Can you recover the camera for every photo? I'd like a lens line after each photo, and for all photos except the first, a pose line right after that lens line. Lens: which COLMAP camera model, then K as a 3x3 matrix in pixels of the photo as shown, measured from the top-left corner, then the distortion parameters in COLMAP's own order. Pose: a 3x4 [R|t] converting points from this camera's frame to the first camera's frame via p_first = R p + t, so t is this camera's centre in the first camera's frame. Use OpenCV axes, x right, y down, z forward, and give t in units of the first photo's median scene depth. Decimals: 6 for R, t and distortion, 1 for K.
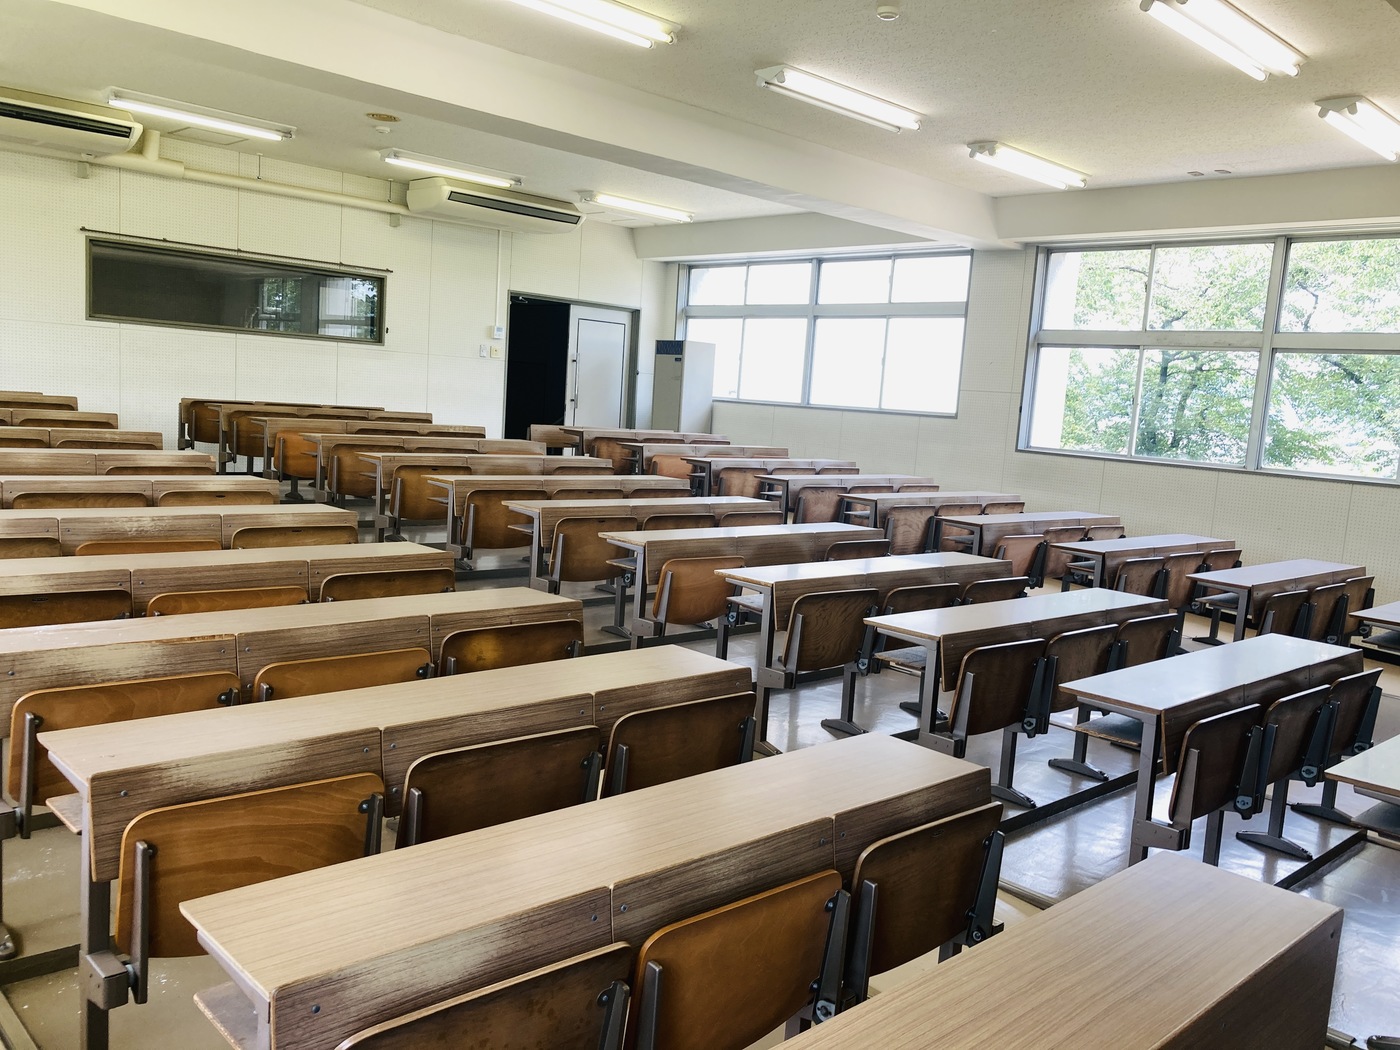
lens RADIAL K [[1147.0, 0, 698.5], [0, 1147.0, 524.9], [0, 0, 1]] dist [0.009692, -0.030272]
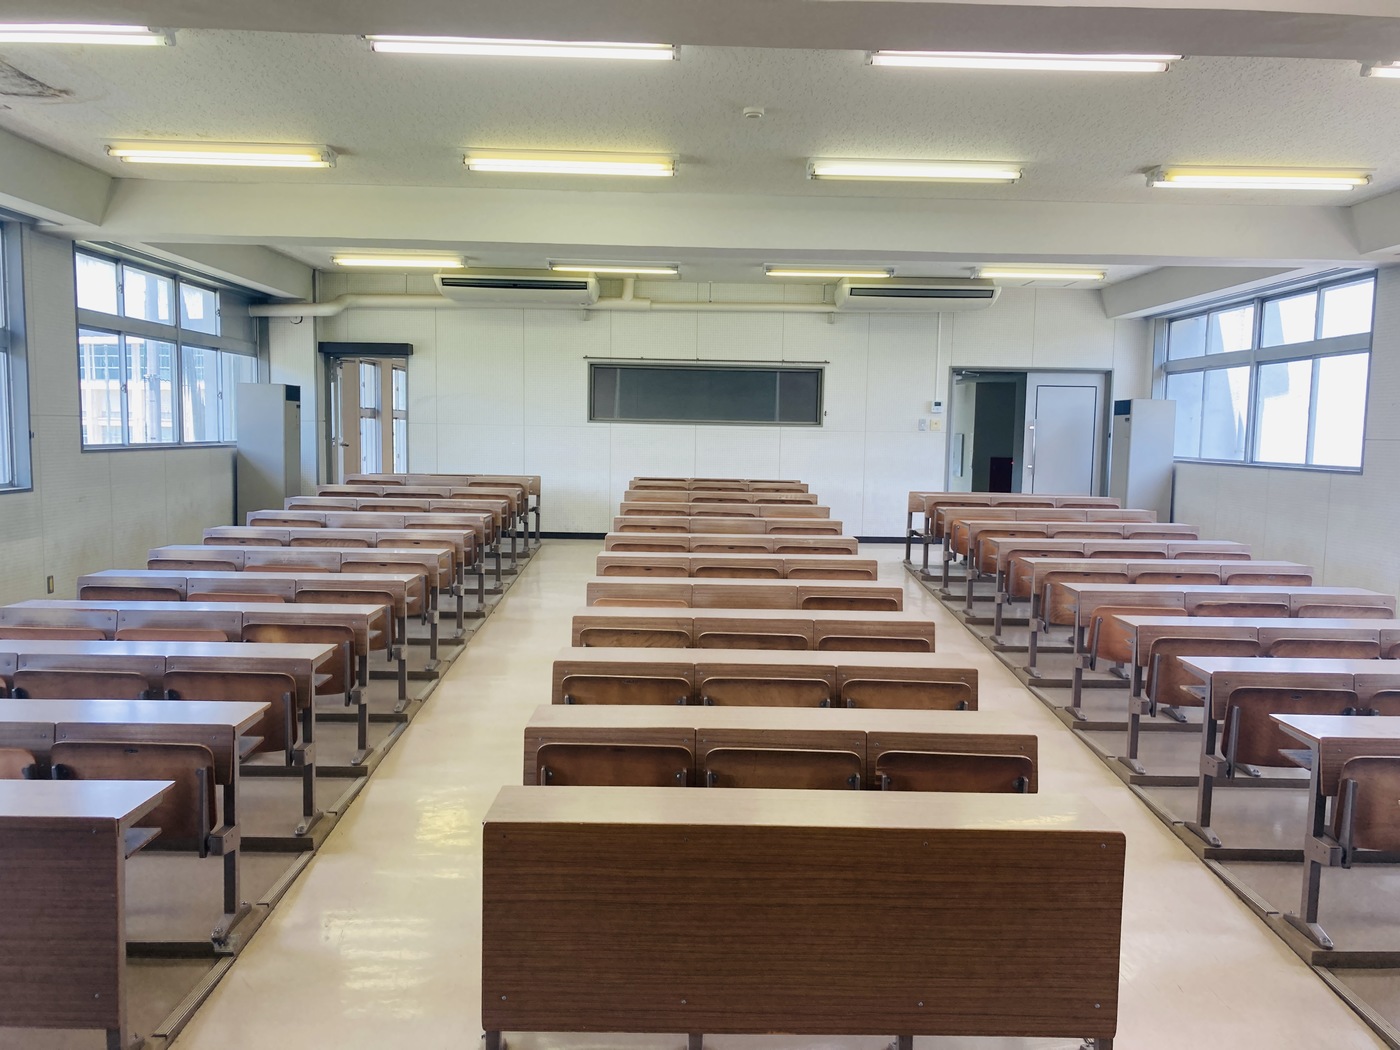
lens RADIAL K [[1147.0, 0, 694.1], [0, 1147.0, 536.5], [0, 0, 1]] dist [0.009692, -0.030272]
pose [[0.744367, 0.003424, -0.667762, 0.395255], [-0.038551, 0.998539, -0.037854, 0.002810], [0.666657, 0.053920, 0.743412, 0.062489]]
